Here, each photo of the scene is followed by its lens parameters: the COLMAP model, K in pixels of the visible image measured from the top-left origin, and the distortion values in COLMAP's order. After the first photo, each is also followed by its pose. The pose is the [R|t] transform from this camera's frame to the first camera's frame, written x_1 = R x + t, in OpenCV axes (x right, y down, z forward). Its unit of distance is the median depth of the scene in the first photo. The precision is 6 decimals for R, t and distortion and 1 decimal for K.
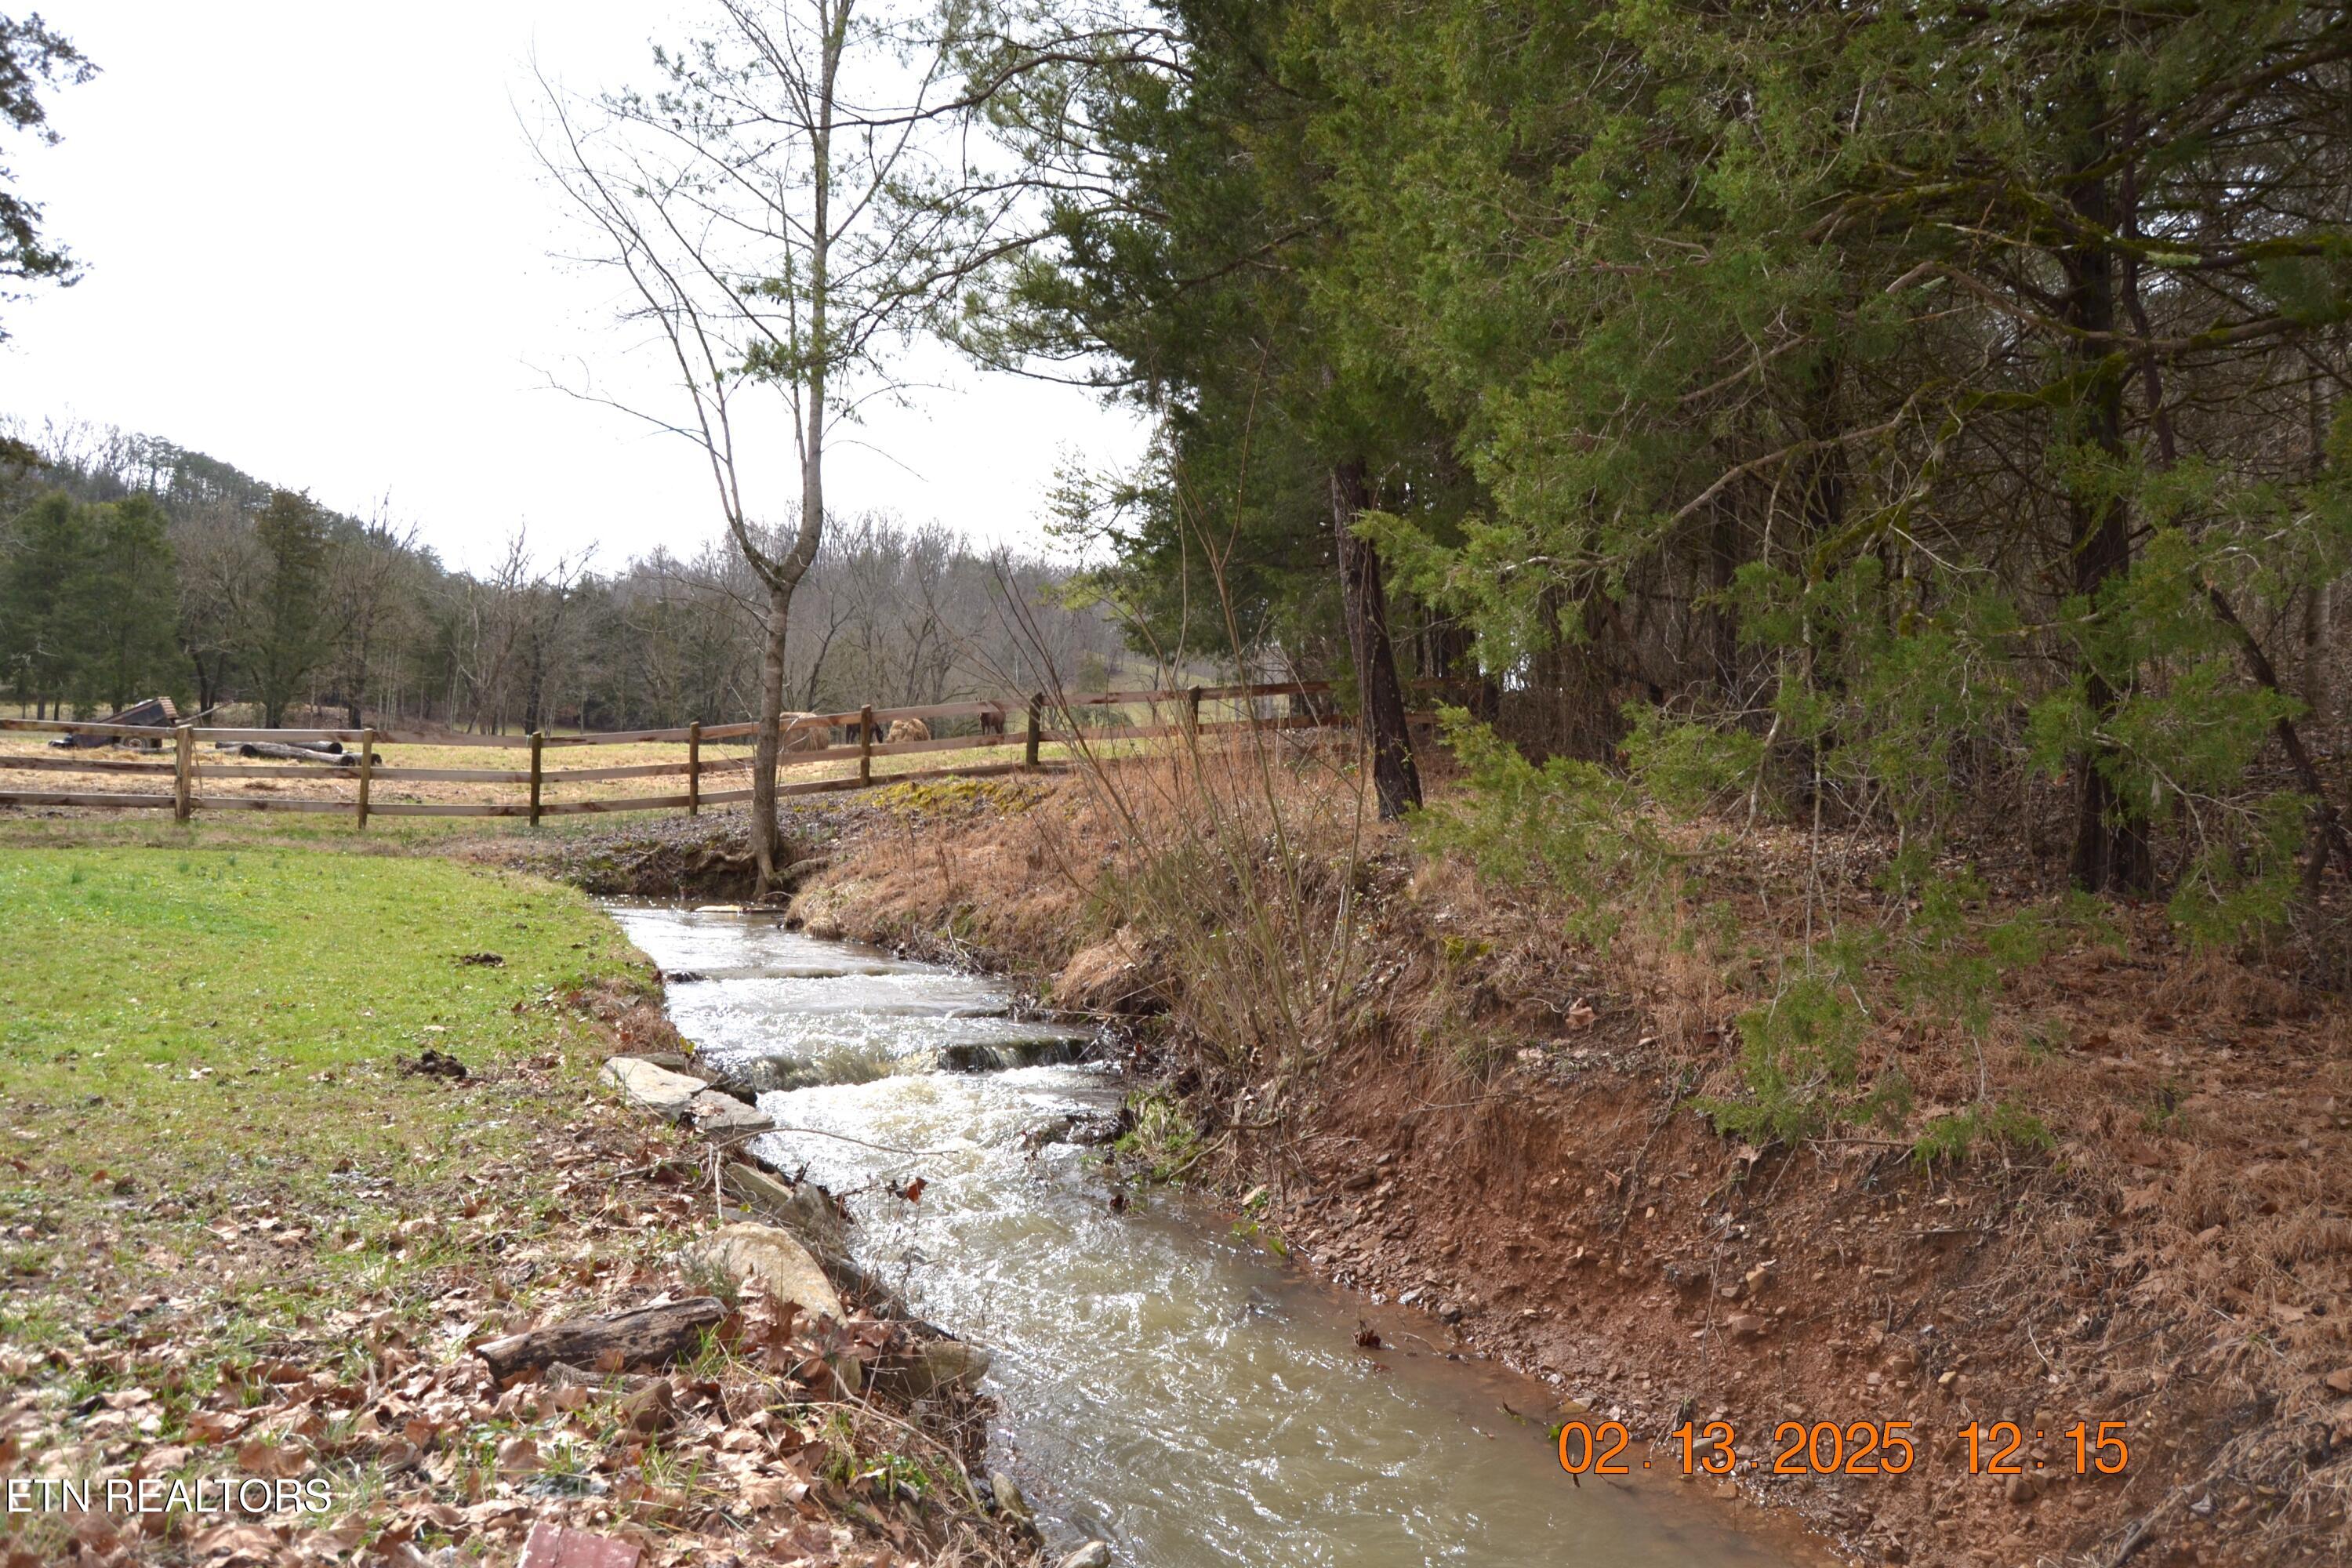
lens RADIAL K [[1878.0, 0, 1167.9], [0, 1878.0, 774.2], [0, 0, 1]] dist [-0.096812, 0.045298]
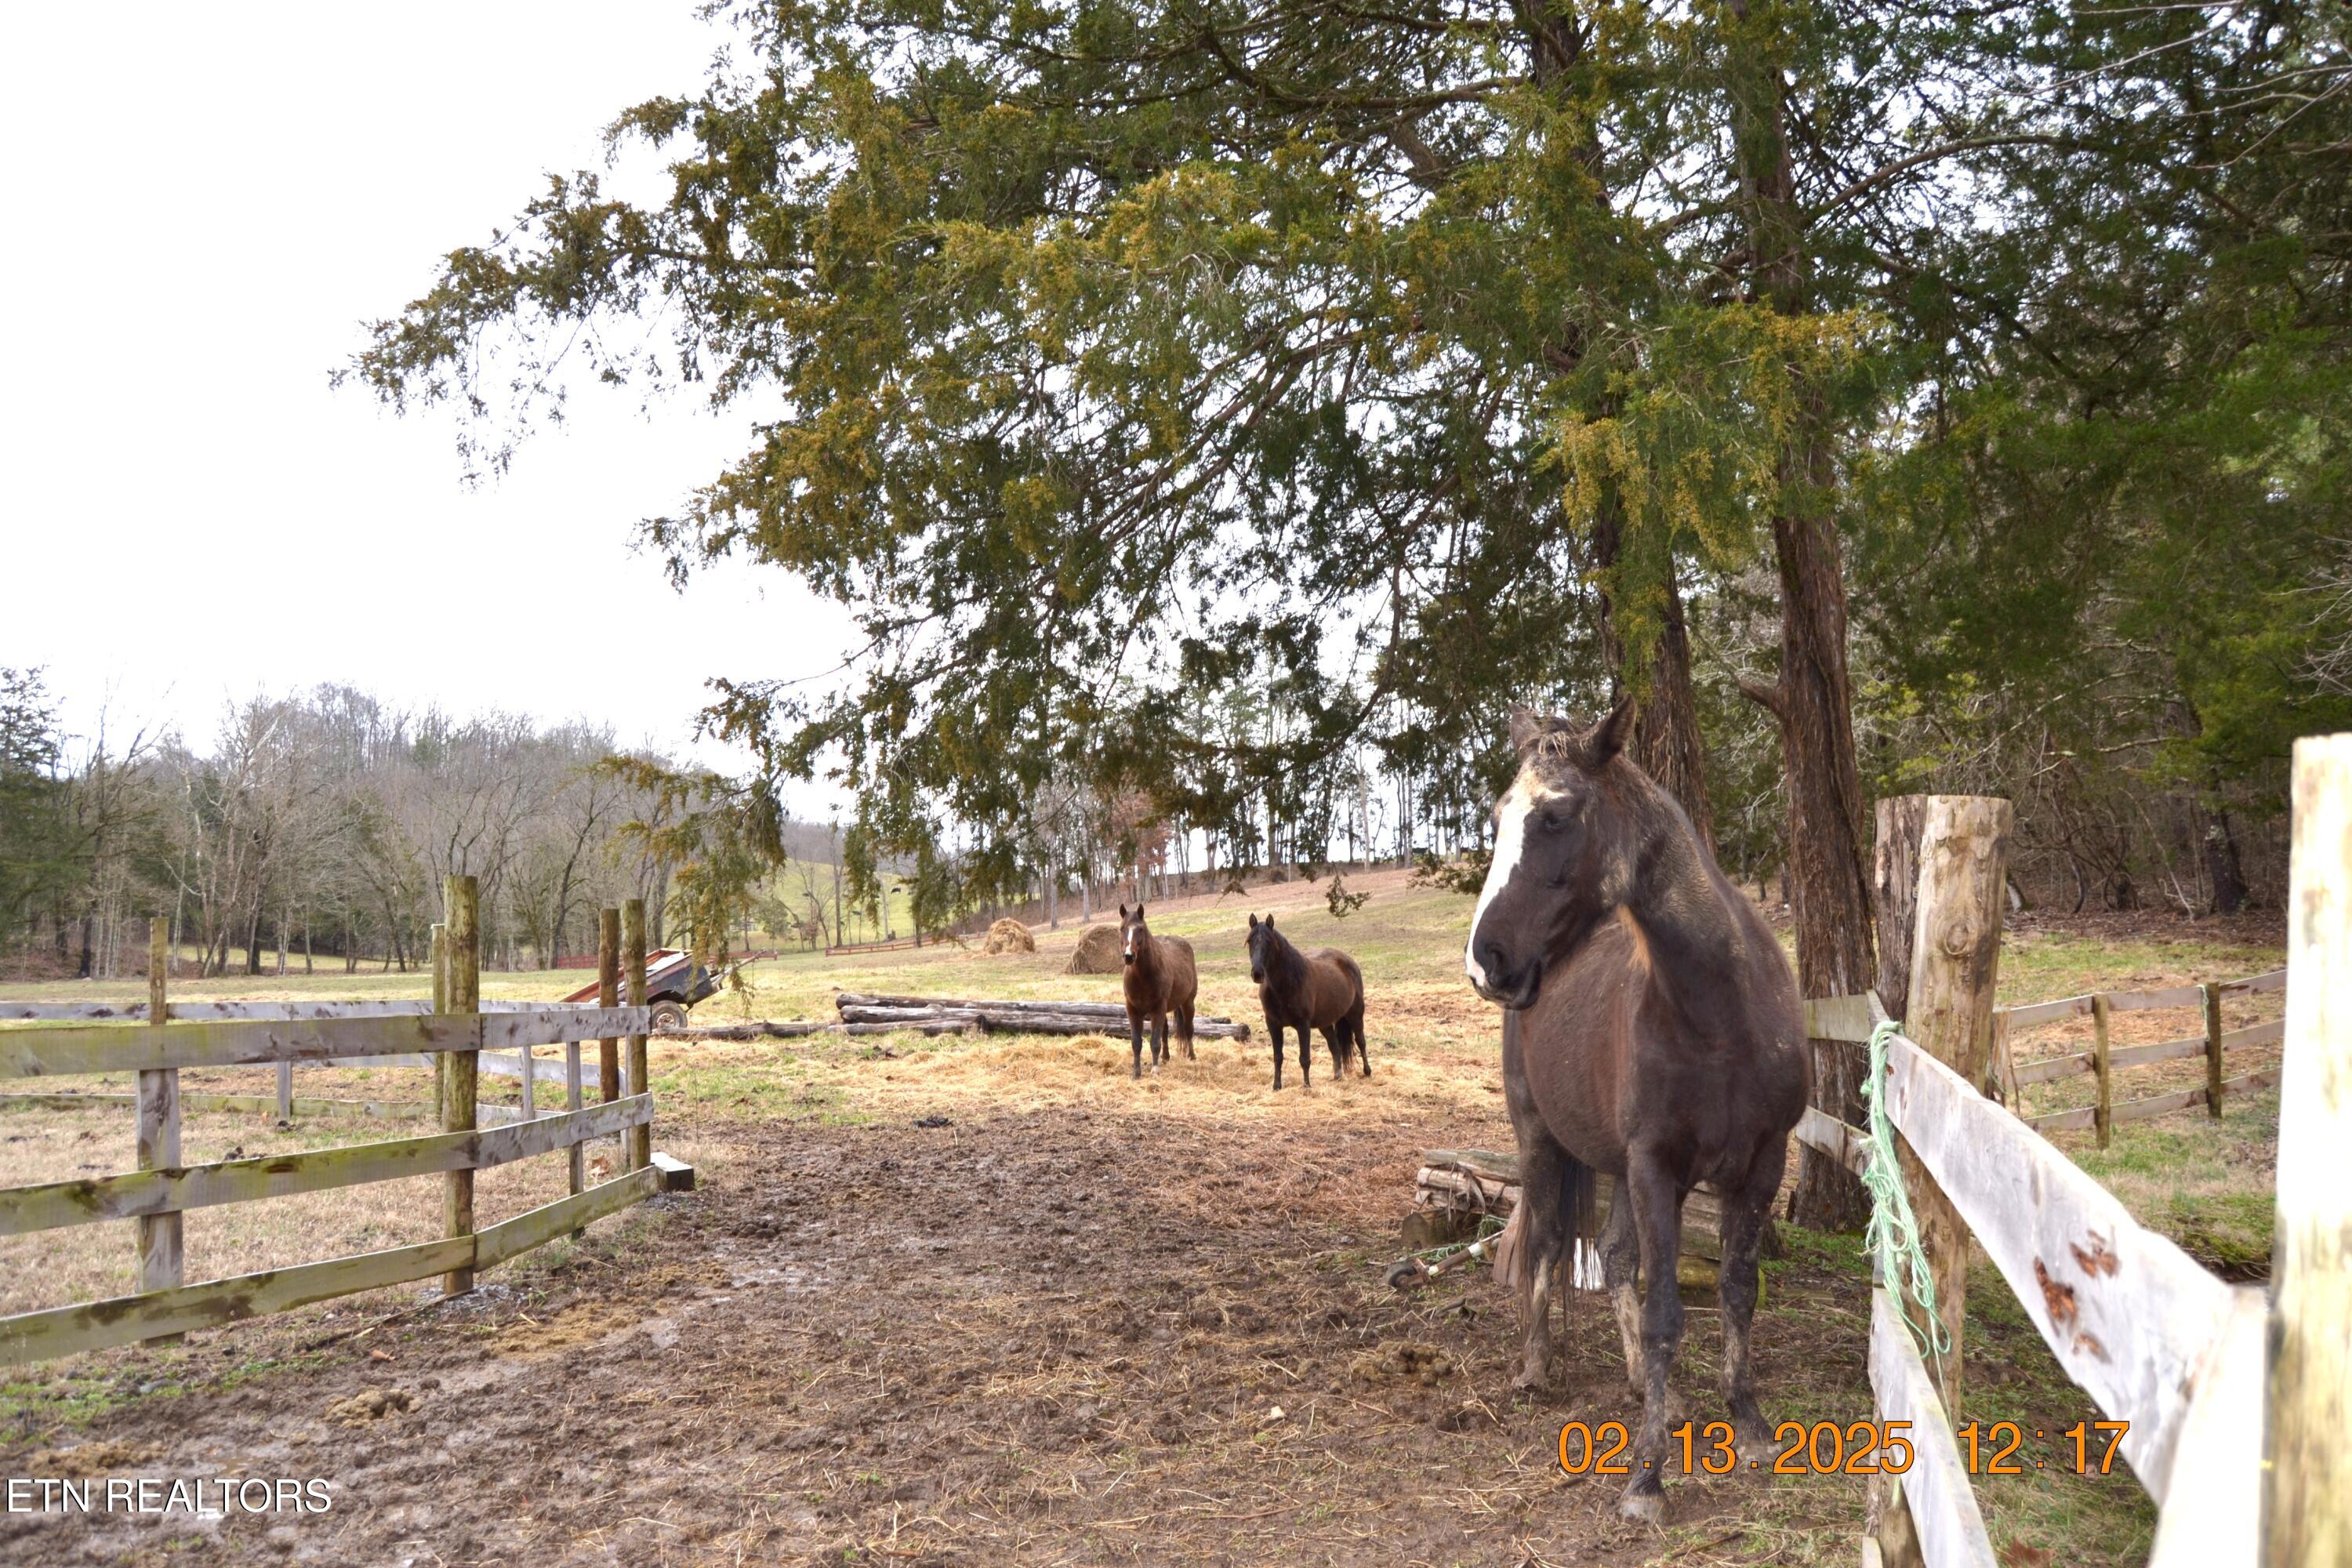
lens RADIAL K [[1878.0, 0, 1195.2], [0, 1878.0, 781.9], [0, 0, 1]] dist [-0.096812, 0.045298]
pose [[0.961069, -0.030033, 0.274671, -0.871406], [0.053872, 0.995365, -0.079663, -0.060622], [-0.271005, 0.091359, 0.958233, 0.444869]]
